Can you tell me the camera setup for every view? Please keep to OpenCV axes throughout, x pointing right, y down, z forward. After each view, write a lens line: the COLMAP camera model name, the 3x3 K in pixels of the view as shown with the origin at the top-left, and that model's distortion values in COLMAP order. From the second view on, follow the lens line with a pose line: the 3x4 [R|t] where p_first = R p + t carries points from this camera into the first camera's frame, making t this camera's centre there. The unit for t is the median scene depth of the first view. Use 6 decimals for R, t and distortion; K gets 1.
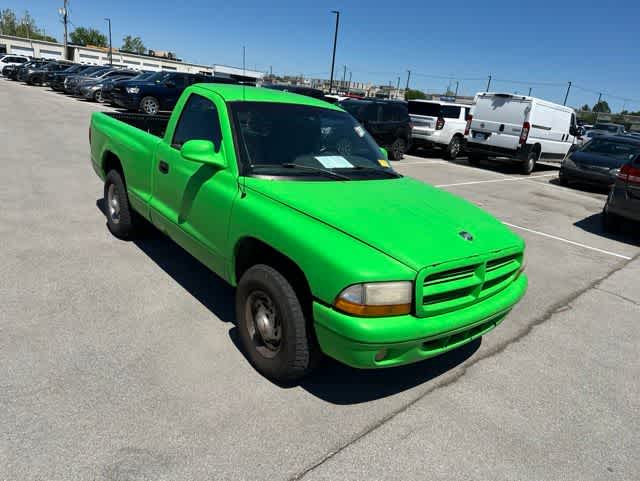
lens RADIAL K [[447.5, 0, 320.9], [0, 447.5, 243.6], [0, 0, 1]] dist [0.038777, -0.037083]
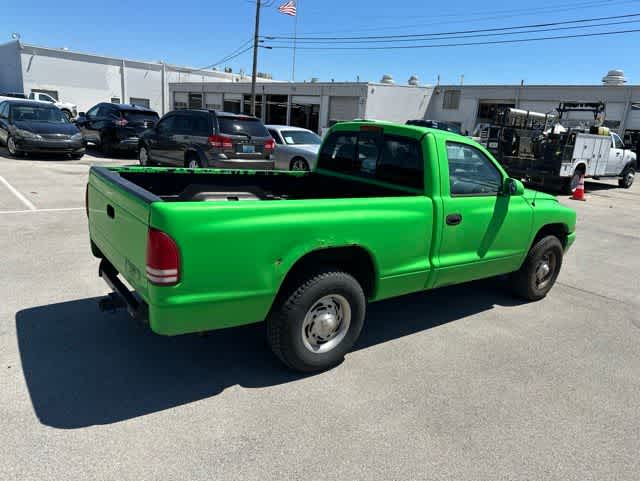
lens RADIAL K [[444.1, 0, 320.0], [0, 444.1, 240.5], [0, 0, 1]] dist [0.054060, -0.048781]
pose [[0.057659, -0.361911, 0.930428, -0.555217], [0.240835, 0.909496, 0.338844, -0.227941], [-0.968852, 0.204542, 0.139602, 0.501727]]
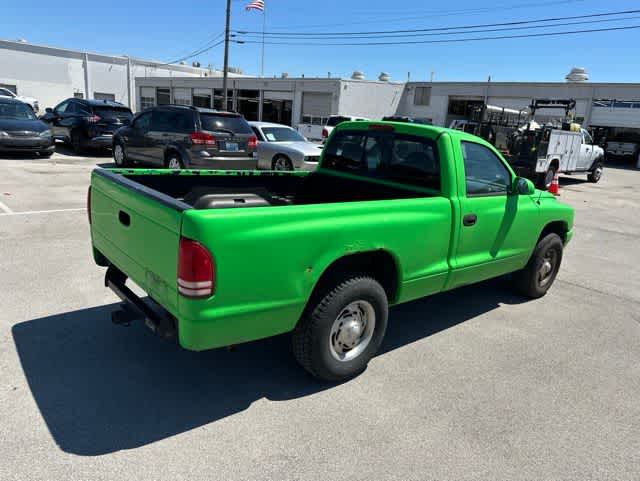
lens RADIAL K [[444.1, 0, 320.0], [0, 444.1, 240.5], [0, 0, 1]] dist [0.054060, -0.048781]
pose [[-0.007280, -0.370528, 0.928793, -0.542363], [0.233626, 0.902482, 0.361863, -0.239013], [-0.972299, 0.219624, 0.079994, 0.540457]]
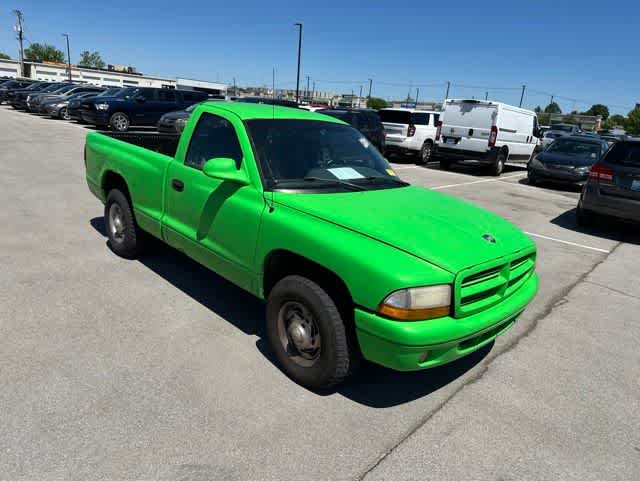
lens RADIAL K [[444.1, 0, 320.0], [0, 444.1, 240.5], [0, 0, 1]] dist [0.054060, -0.048781]
pose [[0.996766, -0.049180, 0.063545, -0.043168], [0.050694, 0.998462, -0.022426, -0.002895], [-0.062344, 0.025574, 0.997727, -0.008796]]
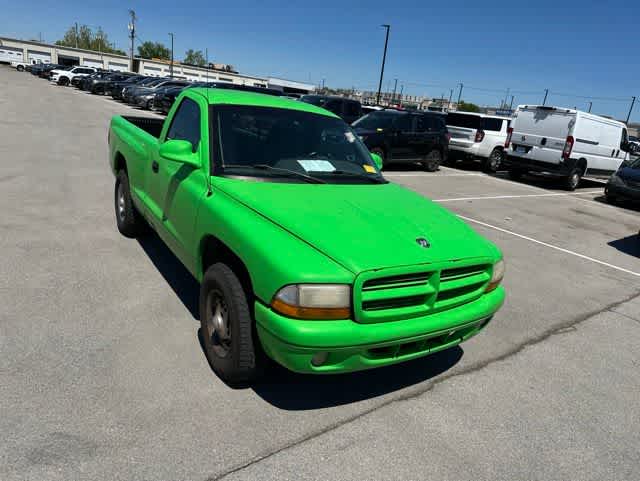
lens RADIAL K [[449.1, 0, 320.6], [0, 449.1, 234.8], [0, 0, 1]] dist [0.038194, -0.047123]
pose [[0.993931, 0.041894, -0.101713, 0.061445], [-0.046172, 0.998129, -0.040082, 0.004554], [0.099844, 0.044535, 0.994006, 0.004968]]
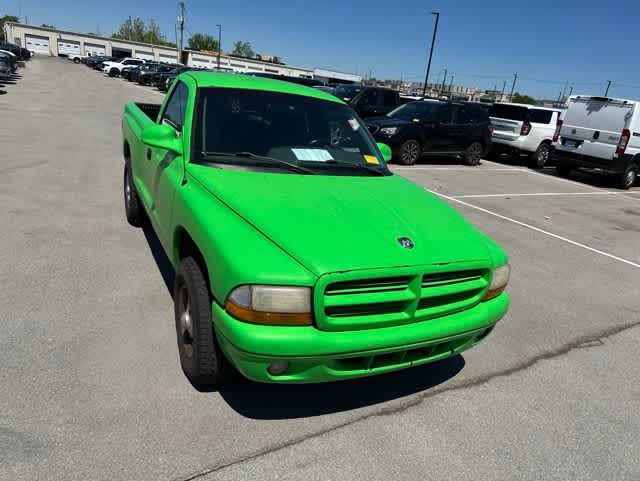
lens RADIAL K [[453.2, 0, 320.0], [0, 453.2, 240.5], [0, 0, 1]] dist [0.004888, -0.002567]
pose [[0.978291, 0.075821, -0.192870, 0.100289], [-0.078691, 0.996873, -0.007253, -0.000412], [0.191717, 0.022272, 0.981198, 0.038371]]
